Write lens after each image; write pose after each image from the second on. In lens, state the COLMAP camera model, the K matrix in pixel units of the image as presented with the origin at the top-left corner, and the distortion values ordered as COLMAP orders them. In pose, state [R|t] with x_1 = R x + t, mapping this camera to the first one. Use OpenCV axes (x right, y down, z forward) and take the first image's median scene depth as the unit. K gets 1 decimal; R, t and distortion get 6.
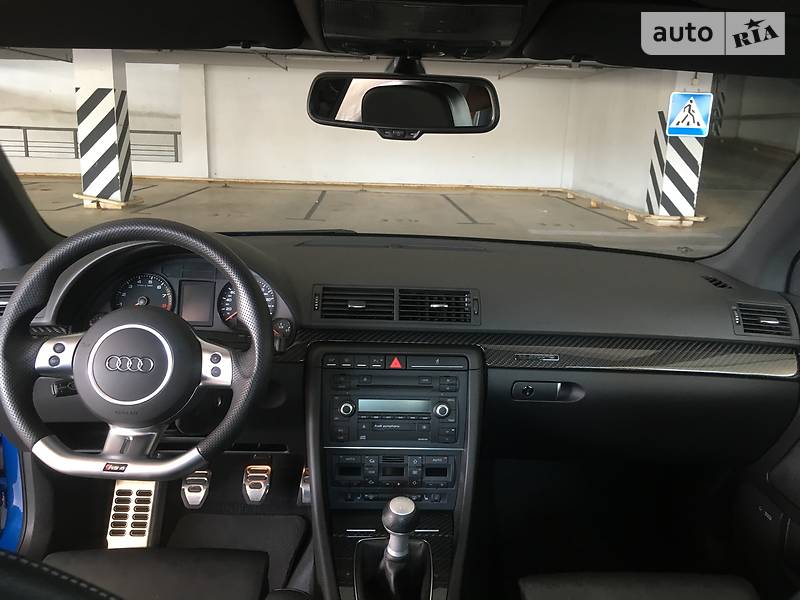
lens RADIAL K [[683.1, 0, 405.6], [0, 683.1, 304.9], [0, 0, 1]] dist [0.070085, -0.087395]
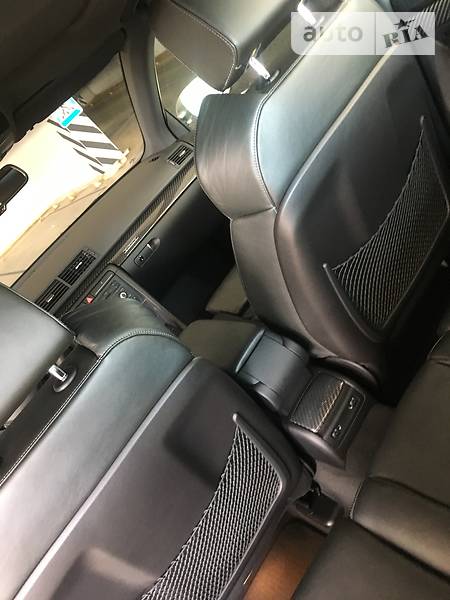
lens RADIAL K [[512.3, 0, 227.2], [0, 512.3, 301.6], [0, 0, 1]] dist [0.070085, -0.087395]
pose [[0.550775, -0.780381, 0.296061, -0.175170], [0.762163, 0.614826, 0.202724, 0.067500], [-0.340228, 0.113992, 0.933408, -0.372991]]
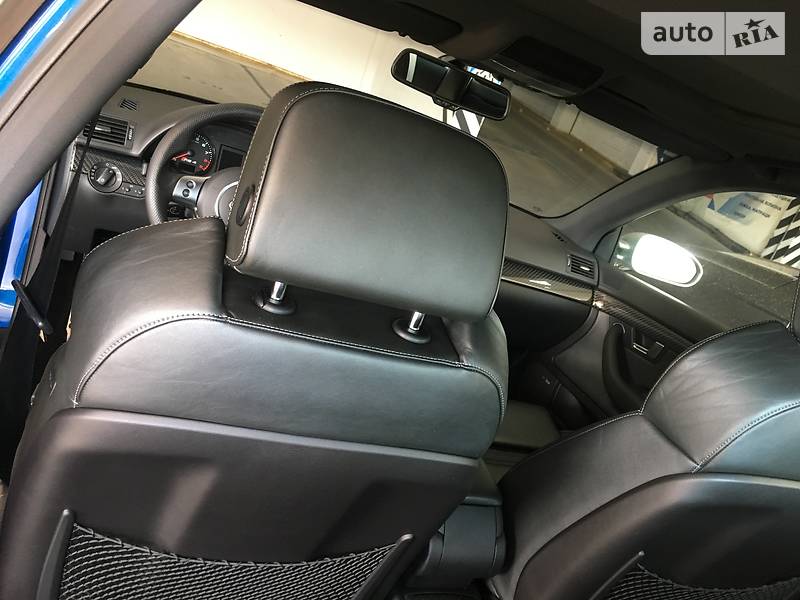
lens RADIAL K [[683.1, 0, 392.0], [0, 683.1, 300.3], [0, 0, 1]] dist [0.070085, -0.087395]
pose [[0.912841, 0.187621, 0.362656, -0.365619], [-0.241278, 0.964383, 0.108396, 0.024027], [-0.329402, -0.186450, 0.925598, -0.294668]]
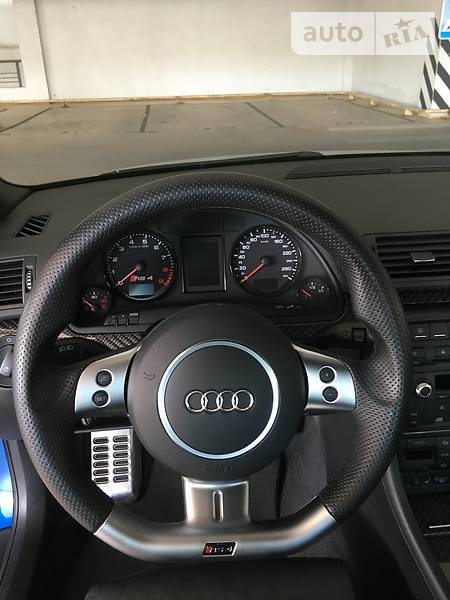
lens RADIAL K [[512.3, 0, 227.8], [0, 512.3, 297.1], [0, 0, 1]] dist [0.070085, -0.087395]
pose [[0.996997, -0.072118, 0.028205, -0.240468], [0.065129, 0.977958, 0.198384, -0.067581], [-0.041890, -0.195952, 0.979718, 0.318191]]
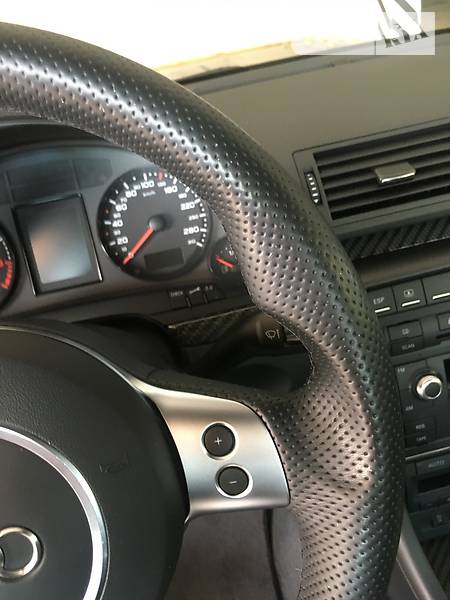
lens RADIAL K [[512.3, 0, 224.8], [0, 512.3, 298.9], [0, 0, 1]] dist [0.070085, -0.087395]
pose [[0.969995, -0.242159, 0.021671, -0.163717], [0.229225, 0.940601, 0.250451, -0.026624], [-0.081032, -0.237969, 0.967887, 0.489489]]
